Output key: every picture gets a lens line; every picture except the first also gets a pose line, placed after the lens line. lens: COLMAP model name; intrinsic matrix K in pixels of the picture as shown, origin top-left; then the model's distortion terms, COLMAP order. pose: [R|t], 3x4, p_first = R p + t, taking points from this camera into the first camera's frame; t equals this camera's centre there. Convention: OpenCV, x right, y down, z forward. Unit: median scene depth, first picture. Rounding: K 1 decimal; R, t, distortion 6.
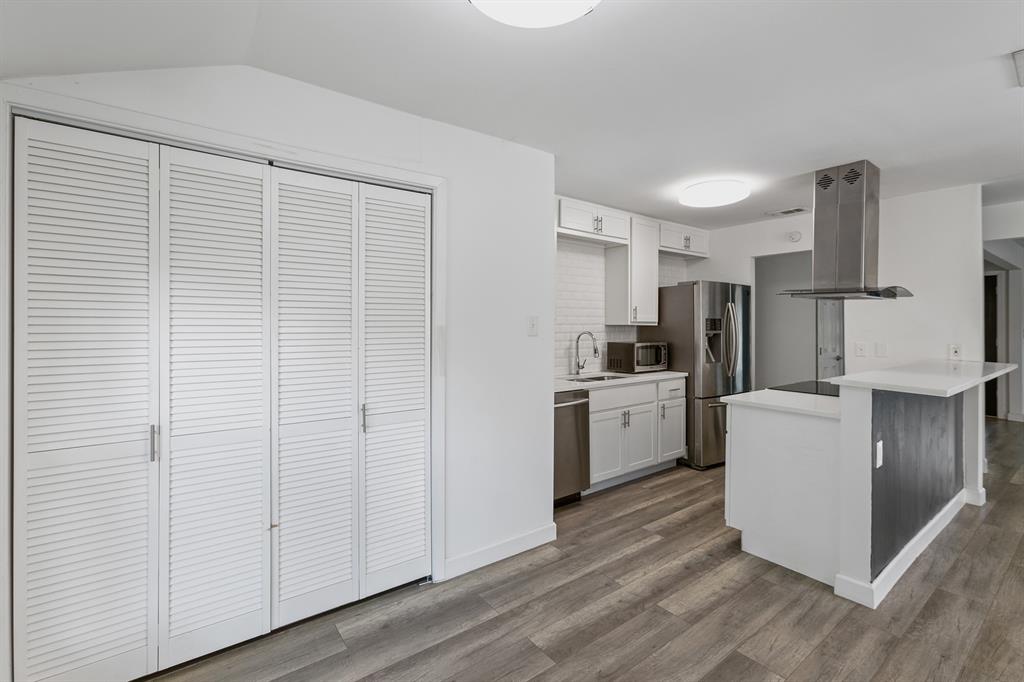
lens RADIAL K [[454.3, 0, 514.4], [0, 454.3, 325.9], [0, 0, 1]] dist [-0.008524, 0.006304]
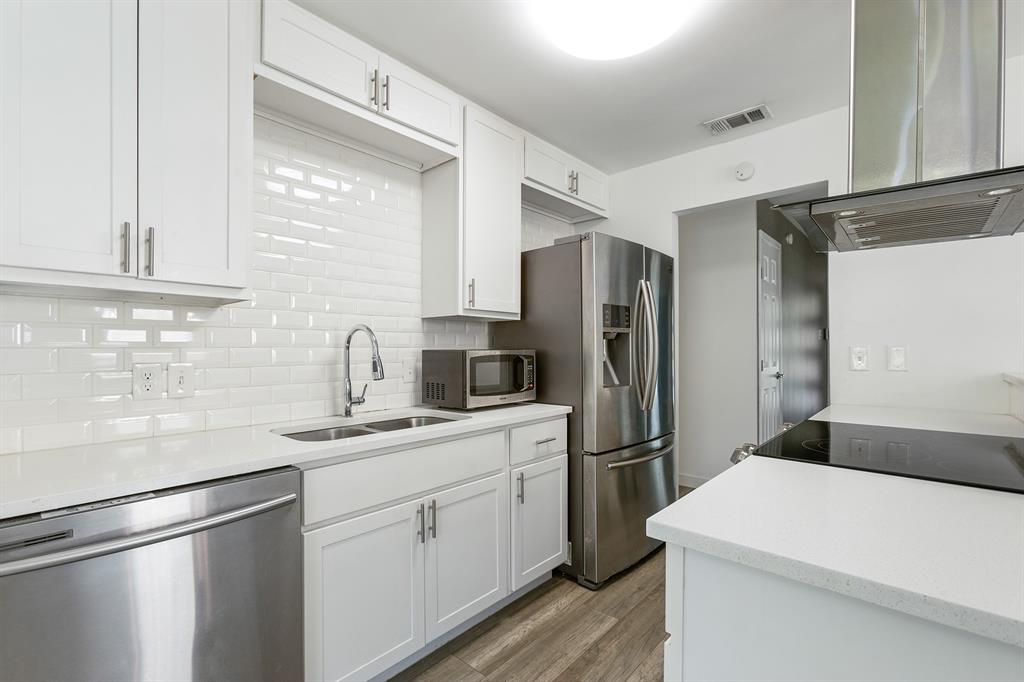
lens RADIAL K [[454.3, 0, 504.3], [0, 454.3, 350.1], [0, 0, 1]] dist [-0.008524, 0.006304]
pose [[0.984345, -0.004214, 0.176202, 0.258130], [0.003784, 0.999989, 0.002776, 0.043789], [-0.176211, -0.002066, 0.984350, 0.597936]]
